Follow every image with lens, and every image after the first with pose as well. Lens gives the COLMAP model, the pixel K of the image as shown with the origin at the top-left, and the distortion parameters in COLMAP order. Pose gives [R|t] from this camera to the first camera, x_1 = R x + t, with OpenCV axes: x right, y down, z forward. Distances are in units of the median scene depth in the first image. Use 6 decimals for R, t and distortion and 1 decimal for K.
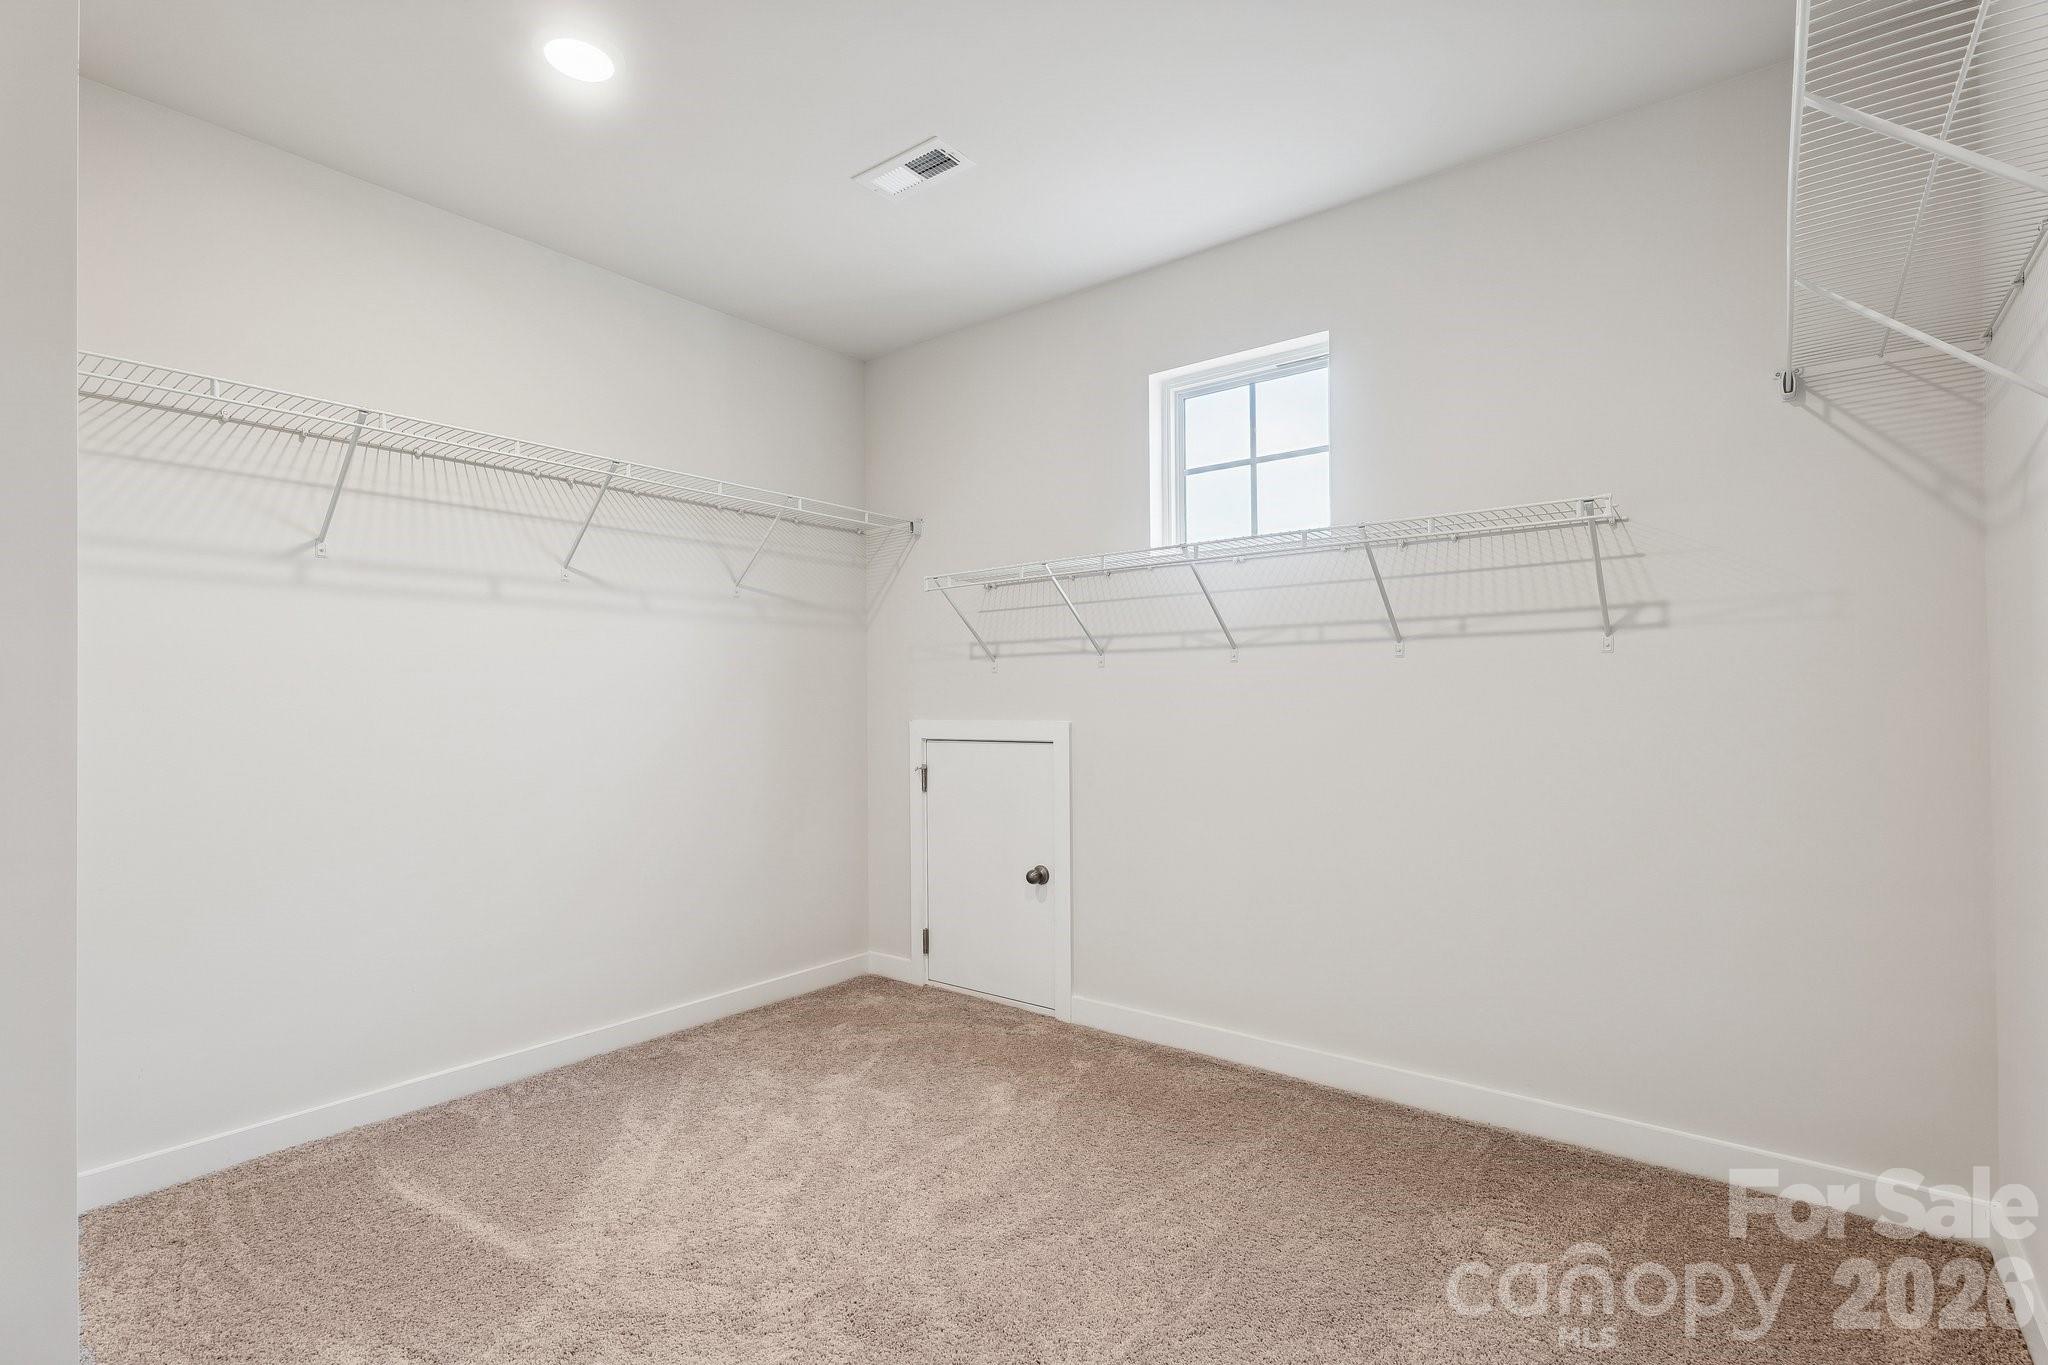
lens RADIAL K [[953.1, 0, 1027.5], [0, 953.1, 683.2], [0, 0, 1]] dist [0.002760, 0.000168]
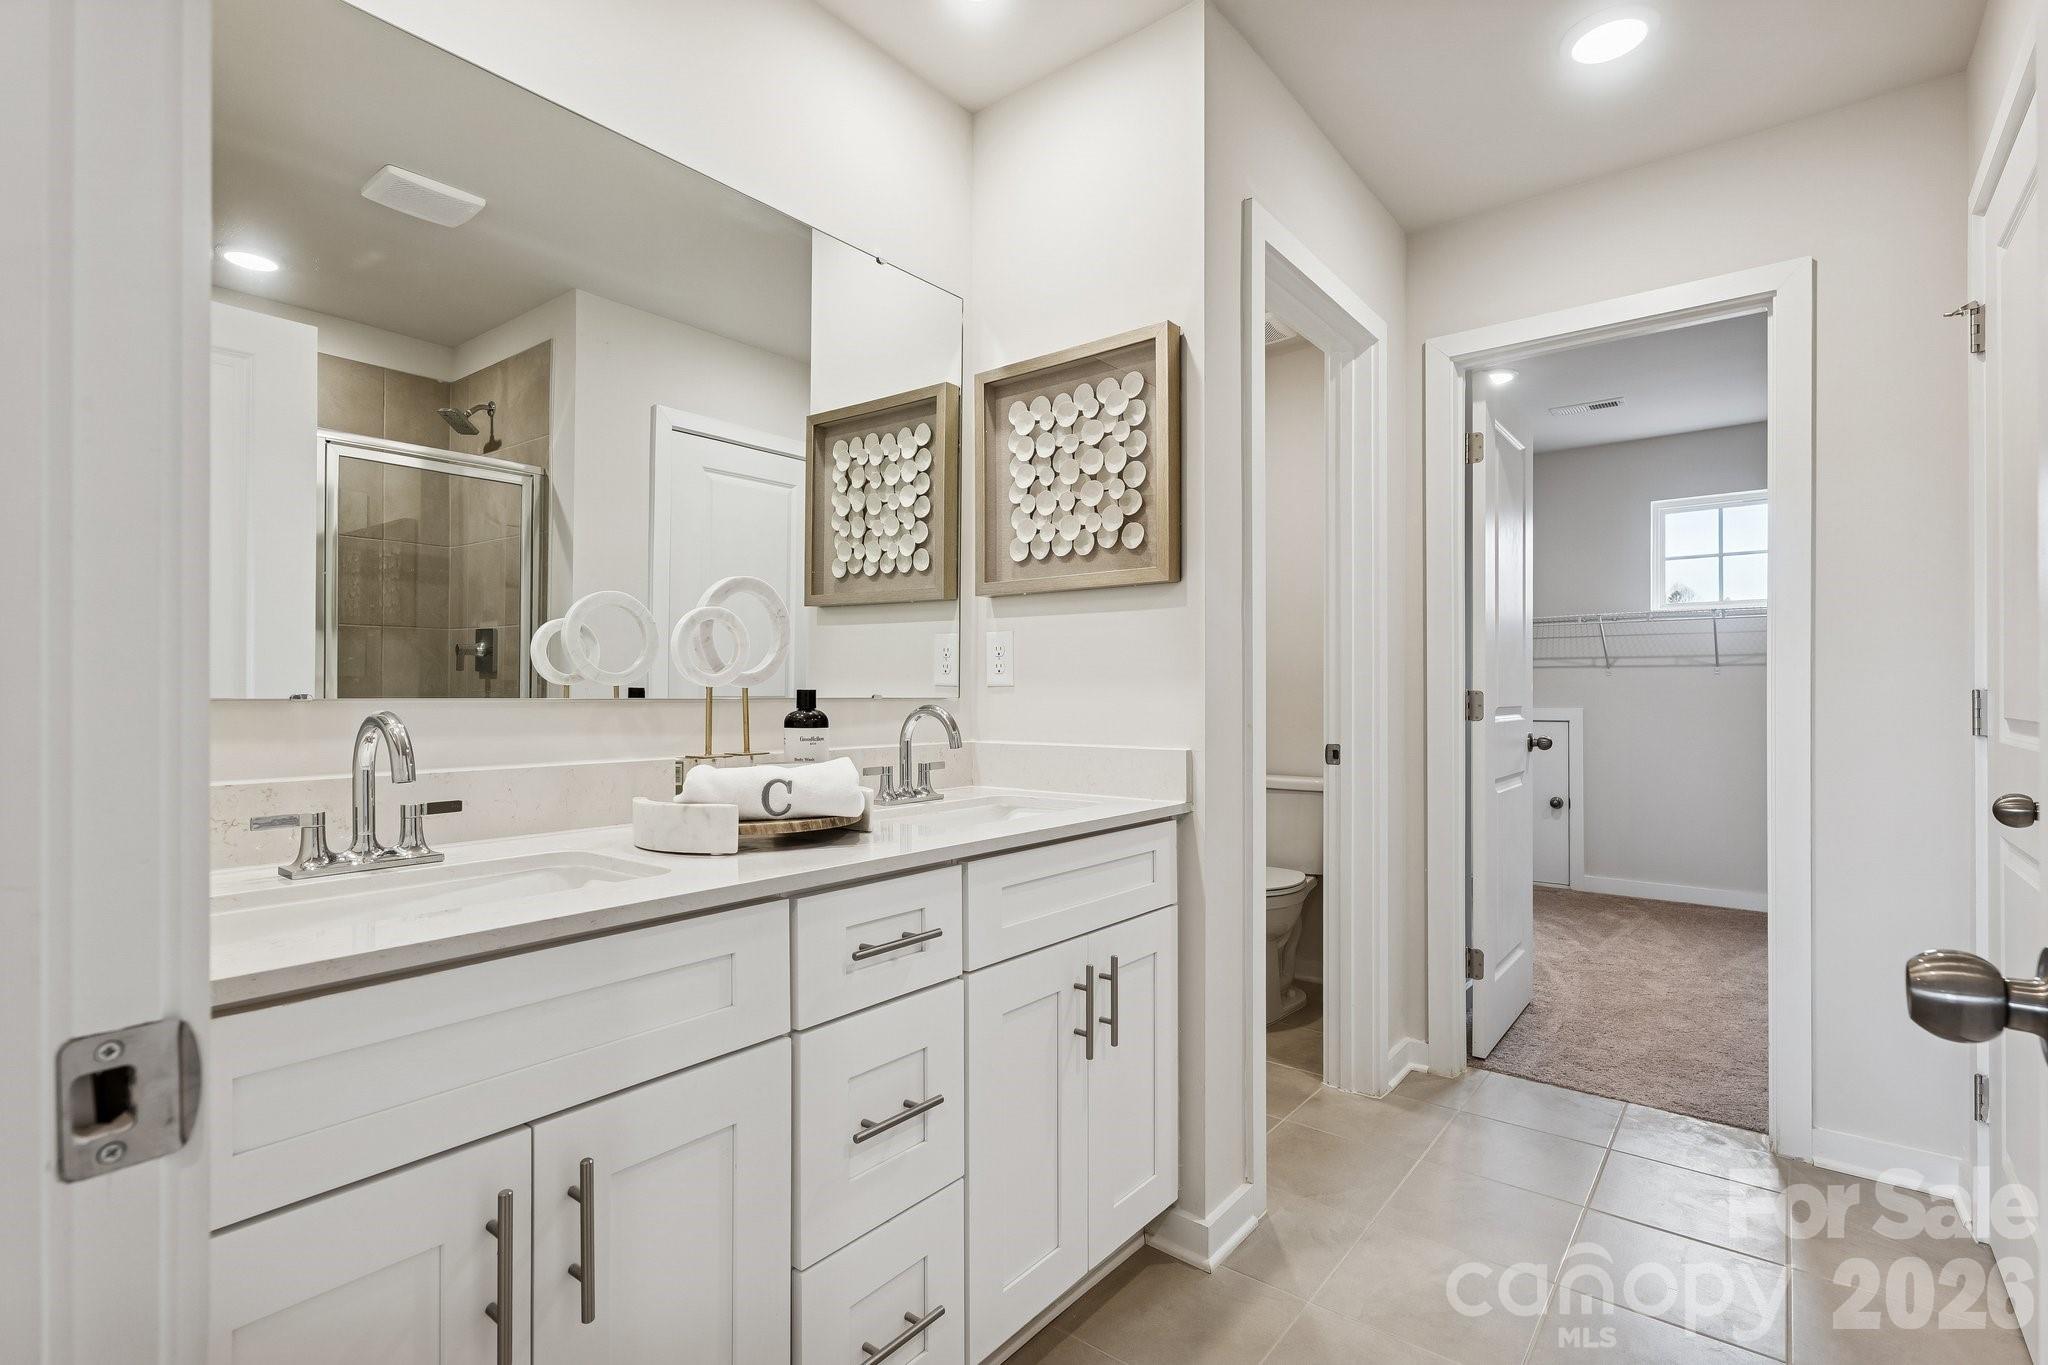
lens RADIAL K [[953.1, 0, 1027.5], [0, 953.1, 683.2], [0, 0, 1]] dist [0.002760, 0.000168]
pose [[0.999972, 0.006418, -0.003929, -0.933555], [-0.006395, 0.999962, 0.005880, -0.007438], [0.003967, -0.005854, 0.999975, -0.664026]]
